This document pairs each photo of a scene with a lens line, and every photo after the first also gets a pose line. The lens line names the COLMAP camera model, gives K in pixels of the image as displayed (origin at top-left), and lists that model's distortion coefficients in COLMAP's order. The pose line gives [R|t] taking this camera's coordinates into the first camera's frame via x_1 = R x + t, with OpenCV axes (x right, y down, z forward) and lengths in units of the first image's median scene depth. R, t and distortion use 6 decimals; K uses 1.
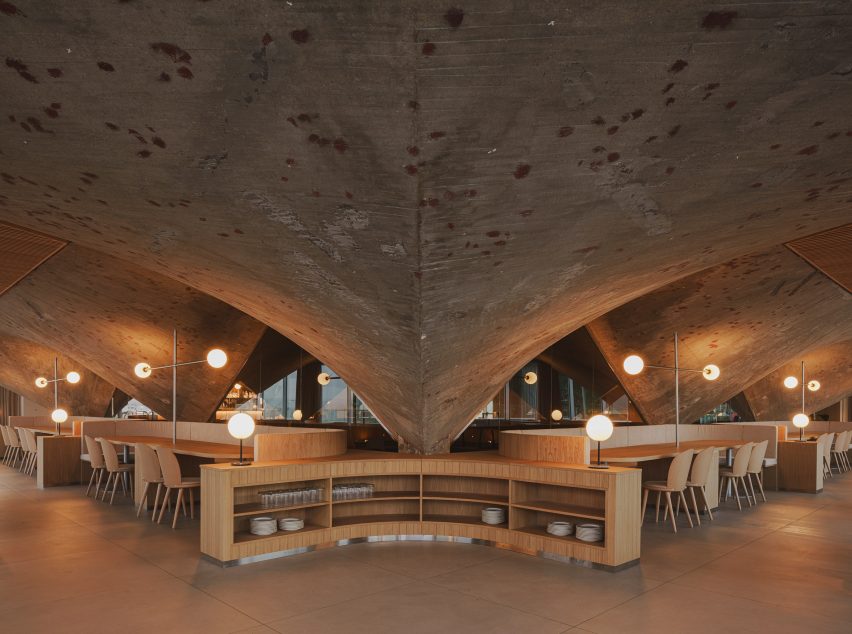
lens RADIAL K [[588.6, 0, 422.8], [0, 588.6, 407.9], [0, 0, 1]] dist [-0.007004, 0.005531]
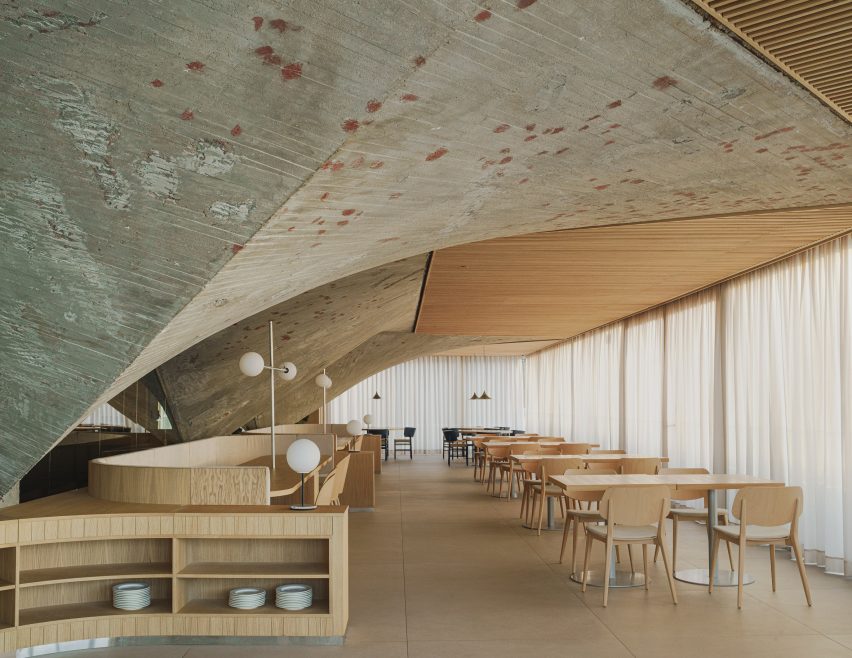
lens RADIAL K [[854.7, 0, 421.0], [0, 854.7, 331.8], [0, 0, 1]] dist [-0.059762, 0.000000]
pose [[0.680934, 0.053904, 0.730358, -0.413690], [0.005152, 0.996910, -0.078380, -0.038497], [-0.732327, 0.057134, 0.678552, 0.135513]]
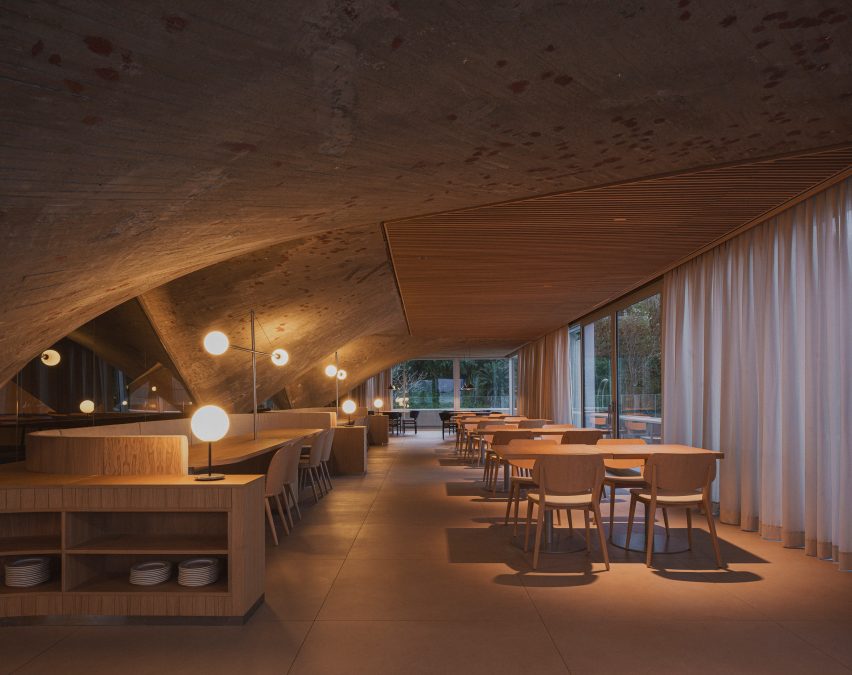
lens RADIAL K [[590.9, 0, 415.7], [0, 590.9, 389.9], [0, 0, 1]] dist [-0.009190, 0.000543]
pose [[0.712671, -0.001905, 0.701495, -0.026109], [0.010346, 0.999916, -0.007796, 0.001546], [-0.701422, 0.012814, 0.712631, 0.315142]]
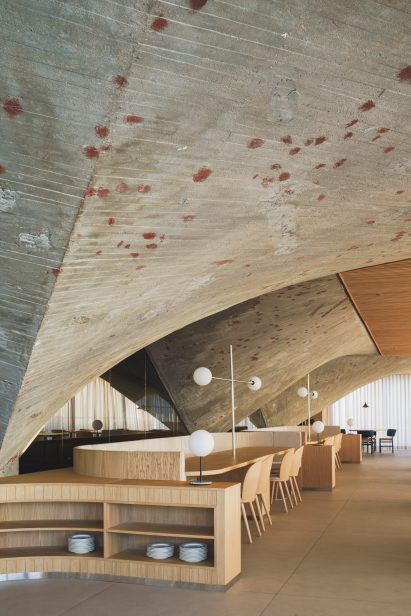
lens RADIAL K [[613.2, 0, 210.8], [0, 613.2, 382.3], [0, 0, 1]] dist [-0.043079, 0.000000]
pose [[0.889126, 0.014112, 0.457444, -0.152029], [0.009196, 0.998772, -0.048687, -0.016466], [-0.457569, 0.047495, 0.887905, 0.090239]]
